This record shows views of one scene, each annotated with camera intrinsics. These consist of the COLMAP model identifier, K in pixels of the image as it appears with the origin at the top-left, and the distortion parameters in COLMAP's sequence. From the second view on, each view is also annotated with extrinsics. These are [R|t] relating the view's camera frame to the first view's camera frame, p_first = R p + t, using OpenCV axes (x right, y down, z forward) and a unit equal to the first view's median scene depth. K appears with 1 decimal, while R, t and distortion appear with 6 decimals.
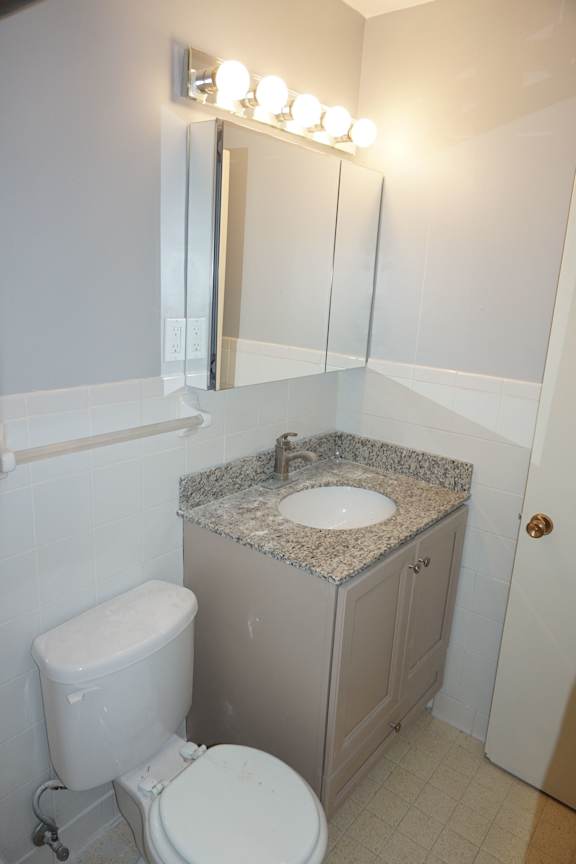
lens RADIAL K [[592.0, 0, 291.5], [0, 592.0, 430.1], [0, 0, 1]] dist [-0.018586, 0.030568]
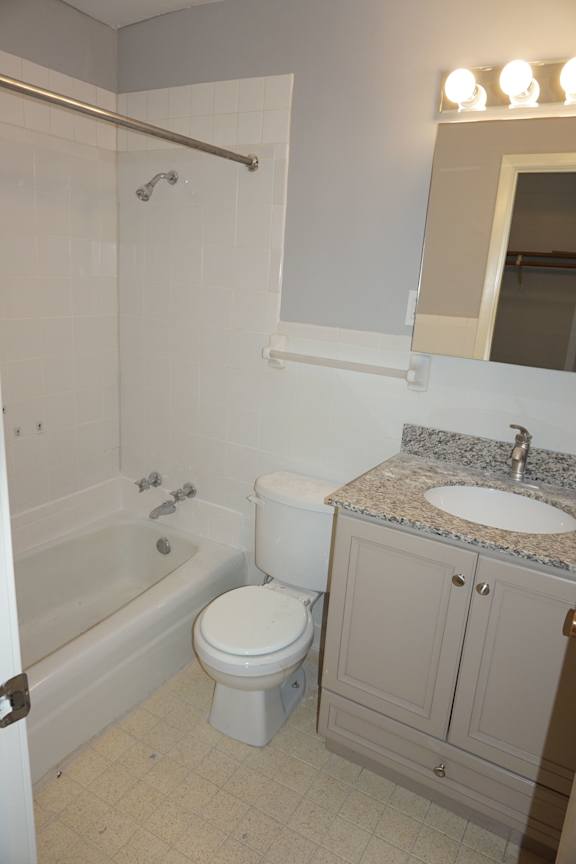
lens RADIAL K [[592.0, 0, 303.3], [0, 592.0, 428.3], [0, 0, 1]] dist [-0.018586, 0.030568]
pose [[0.156198, 0.214560, -0.964140, 0.904457], [-0.310512, 0.937299, 0.158282, -0.036178], [0.937649, 0.274653, 0.213027, 0.514769]]
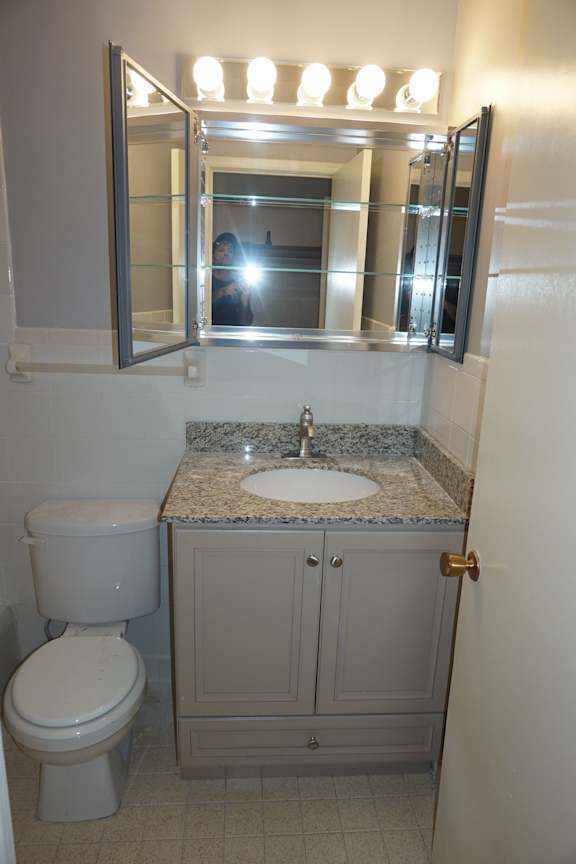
lens RADIAL K [[592.0, 0, 291.3], [0, 592.0, 426.6], [0, 0, 1]] dist [-0.018586, 0.030568]
pose [[0.673253, 0.152937, -0.723423, 0.761996], [-0.189818, 0.981336, 0.030807, 0.013303], [0.714633, 0.116578, 0.689717, 0.318416]]
